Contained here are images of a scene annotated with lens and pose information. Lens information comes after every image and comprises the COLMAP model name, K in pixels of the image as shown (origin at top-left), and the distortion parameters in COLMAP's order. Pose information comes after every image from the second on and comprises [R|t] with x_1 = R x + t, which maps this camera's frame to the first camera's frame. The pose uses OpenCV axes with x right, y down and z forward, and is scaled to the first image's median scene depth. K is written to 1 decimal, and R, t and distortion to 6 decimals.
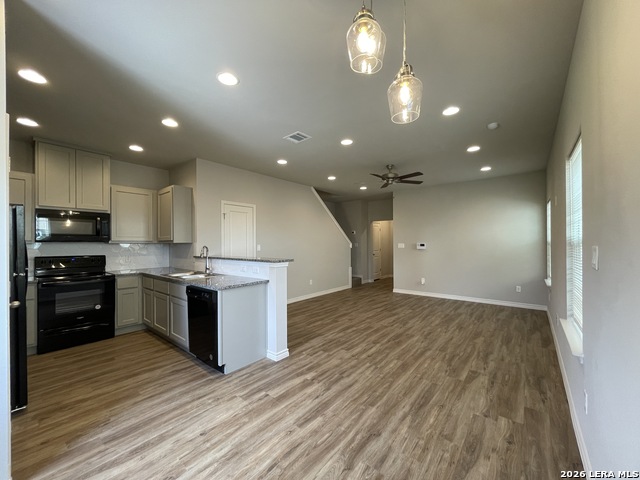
lens RADIAL K [[258.5, 0, 317.1], [0, 258.5, 242.5], [0, 0, 1]] dist [-0.001314, -0.000085]
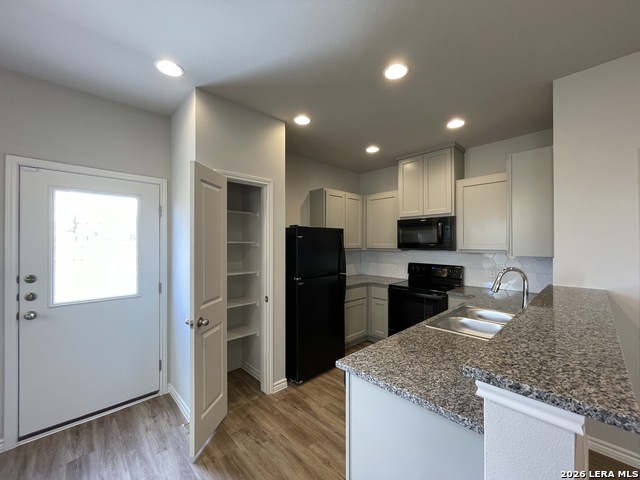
lens RADIAL K [[258.5, 0, 317.1], [0, 258.5, 242.5], [0, 0, 1]] dist [-0.001314, -0.000085]
pose [[-0.131580, -0.000800, -0.991305, 0.070046], [0.003534, 0.999993, -0.001276, -0.030840], [0.991299, -0.003671, -0.131577, 0.728754]]
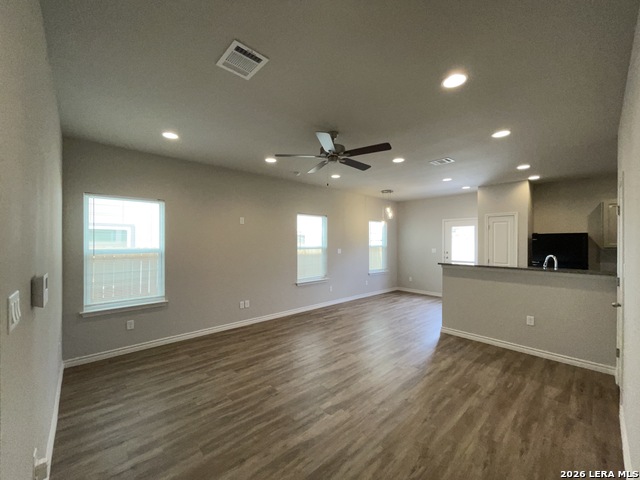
lens RADIAL K [[258.5, 0, 317.1], [0, 258.5, 242.5], [0, 0, 1]] dist [-0.001314, -0.000085]
pose [[-0.990395, 0.004369, 0.138195, 0.271312], [0.004526, 0.999989, 0.000820, -0.036383], [-0.138190, 0.001438, -0.990405, 1.895554]]
